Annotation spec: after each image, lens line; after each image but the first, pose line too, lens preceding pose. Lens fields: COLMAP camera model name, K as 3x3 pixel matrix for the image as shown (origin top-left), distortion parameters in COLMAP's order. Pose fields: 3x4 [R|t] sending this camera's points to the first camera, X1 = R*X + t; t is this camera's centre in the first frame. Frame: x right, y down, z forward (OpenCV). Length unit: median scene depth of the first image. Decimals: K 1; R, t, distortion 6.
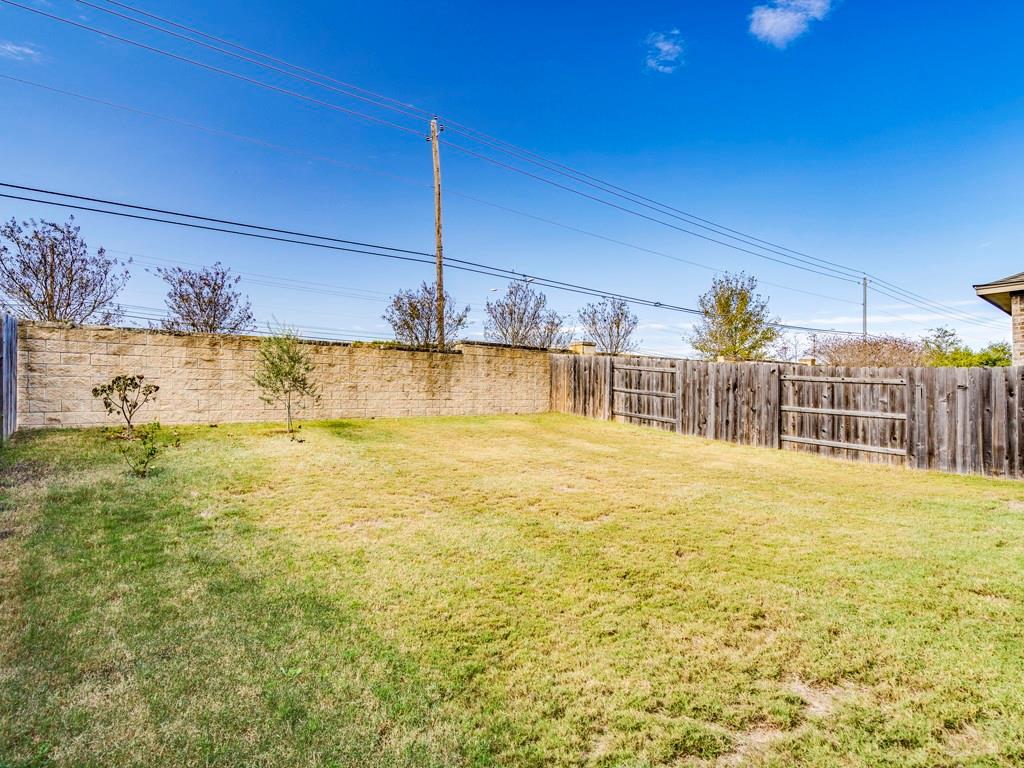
lens RADIAL K [[532.6, 0, 510.8], [0, 532.6, 390.3], [0, 0, 1]] dist [0.020870, -0.002145]
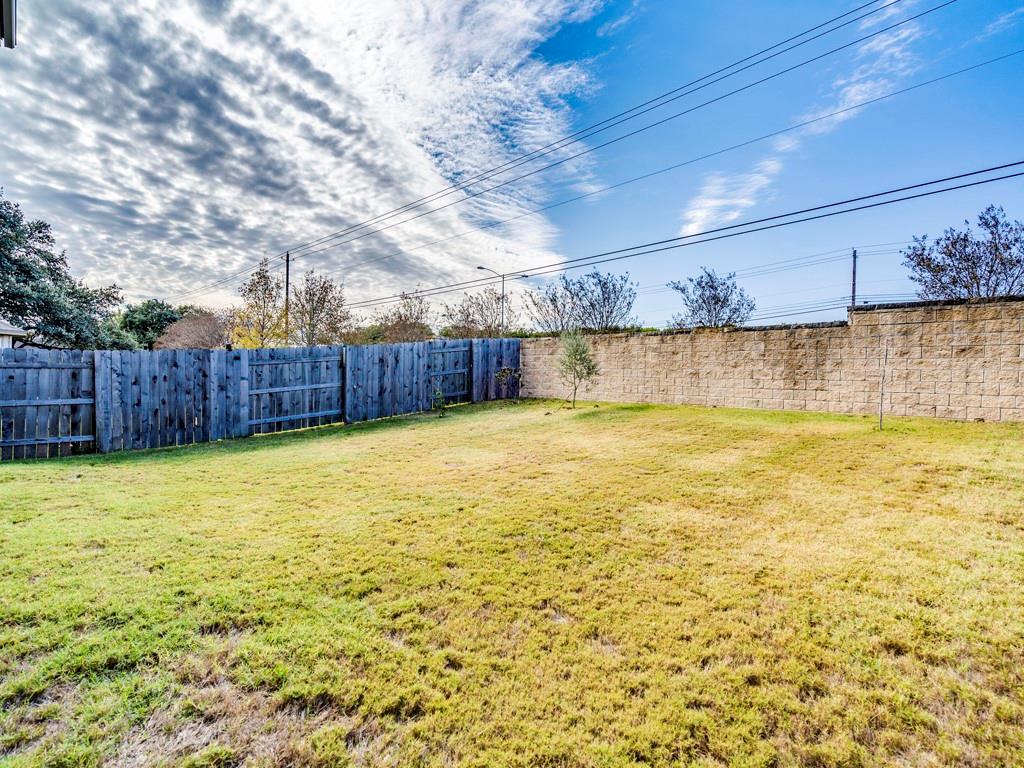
lens RADIAL K [[532.6, 0, 512.1], [0, 532.6, 384.5], [0, 0, 1]] dist [0.020870, -0.002145]
pose [[0.073233, 0.010442, -0.997260, 0.675031], [-0.011036, 0.999892, 0.009659, 0.008136], [0.997254, 0.010298, 0.073341, 0.584844]]
